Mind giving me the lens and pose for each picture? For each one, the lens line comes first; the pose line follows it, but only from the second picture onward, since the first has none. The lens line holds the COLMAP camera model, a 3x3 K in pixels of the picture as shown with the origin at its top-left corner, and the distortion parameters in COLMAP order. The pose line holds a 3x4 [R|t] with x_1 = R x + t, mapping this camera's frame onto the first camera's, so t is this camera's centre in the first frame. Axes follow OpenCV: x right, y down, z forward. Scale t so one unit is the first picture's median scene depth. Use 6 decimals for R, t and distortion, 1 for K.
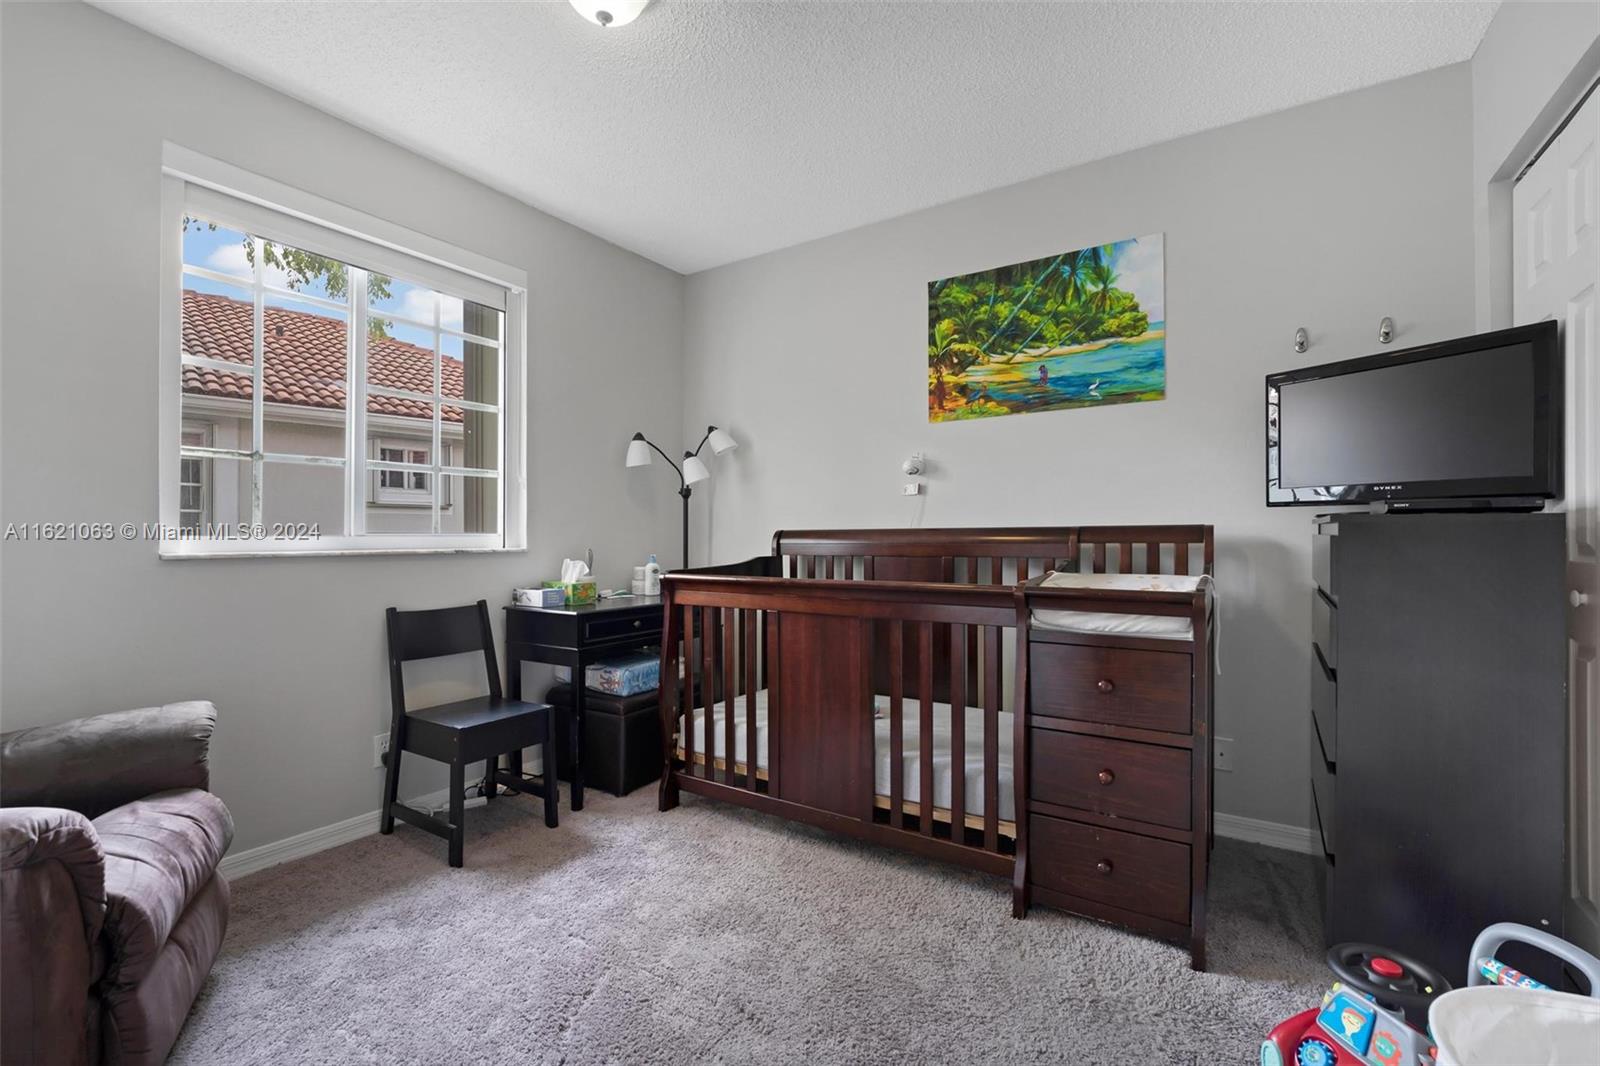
lens RADIAL K [[674.1, 0, 800.0], [0, 674.1, 533.0], [0, 0, 1]] dist [-0.013127, 0.000044]
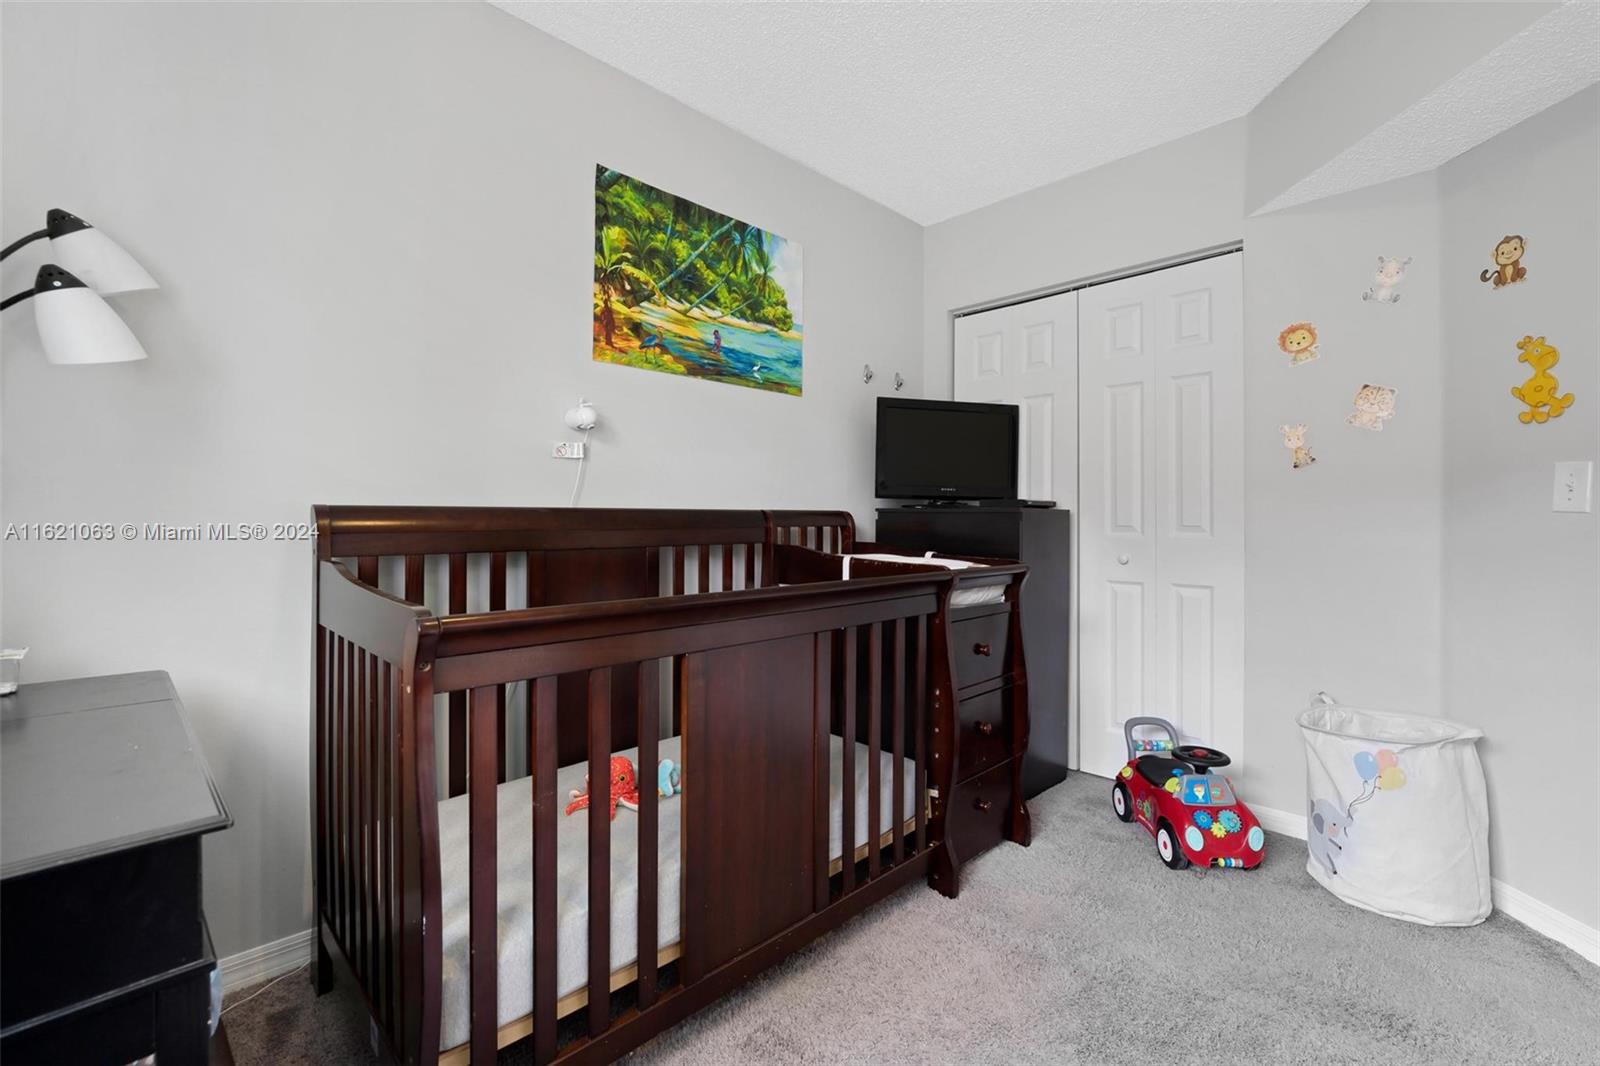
lens RADIAL K [[680.4, 0, 802.0], [0, 680.4, 514.0], [0, 0, 1]] dist [-0.016479, -0.000129]
pose [[0.222679, 0.011504, 0.974824, -0.488345], [-0.008931, 0.999912, -0.009760, 0.004602], [-0.974851, -0.006533, 0.222763, 0.669917]]
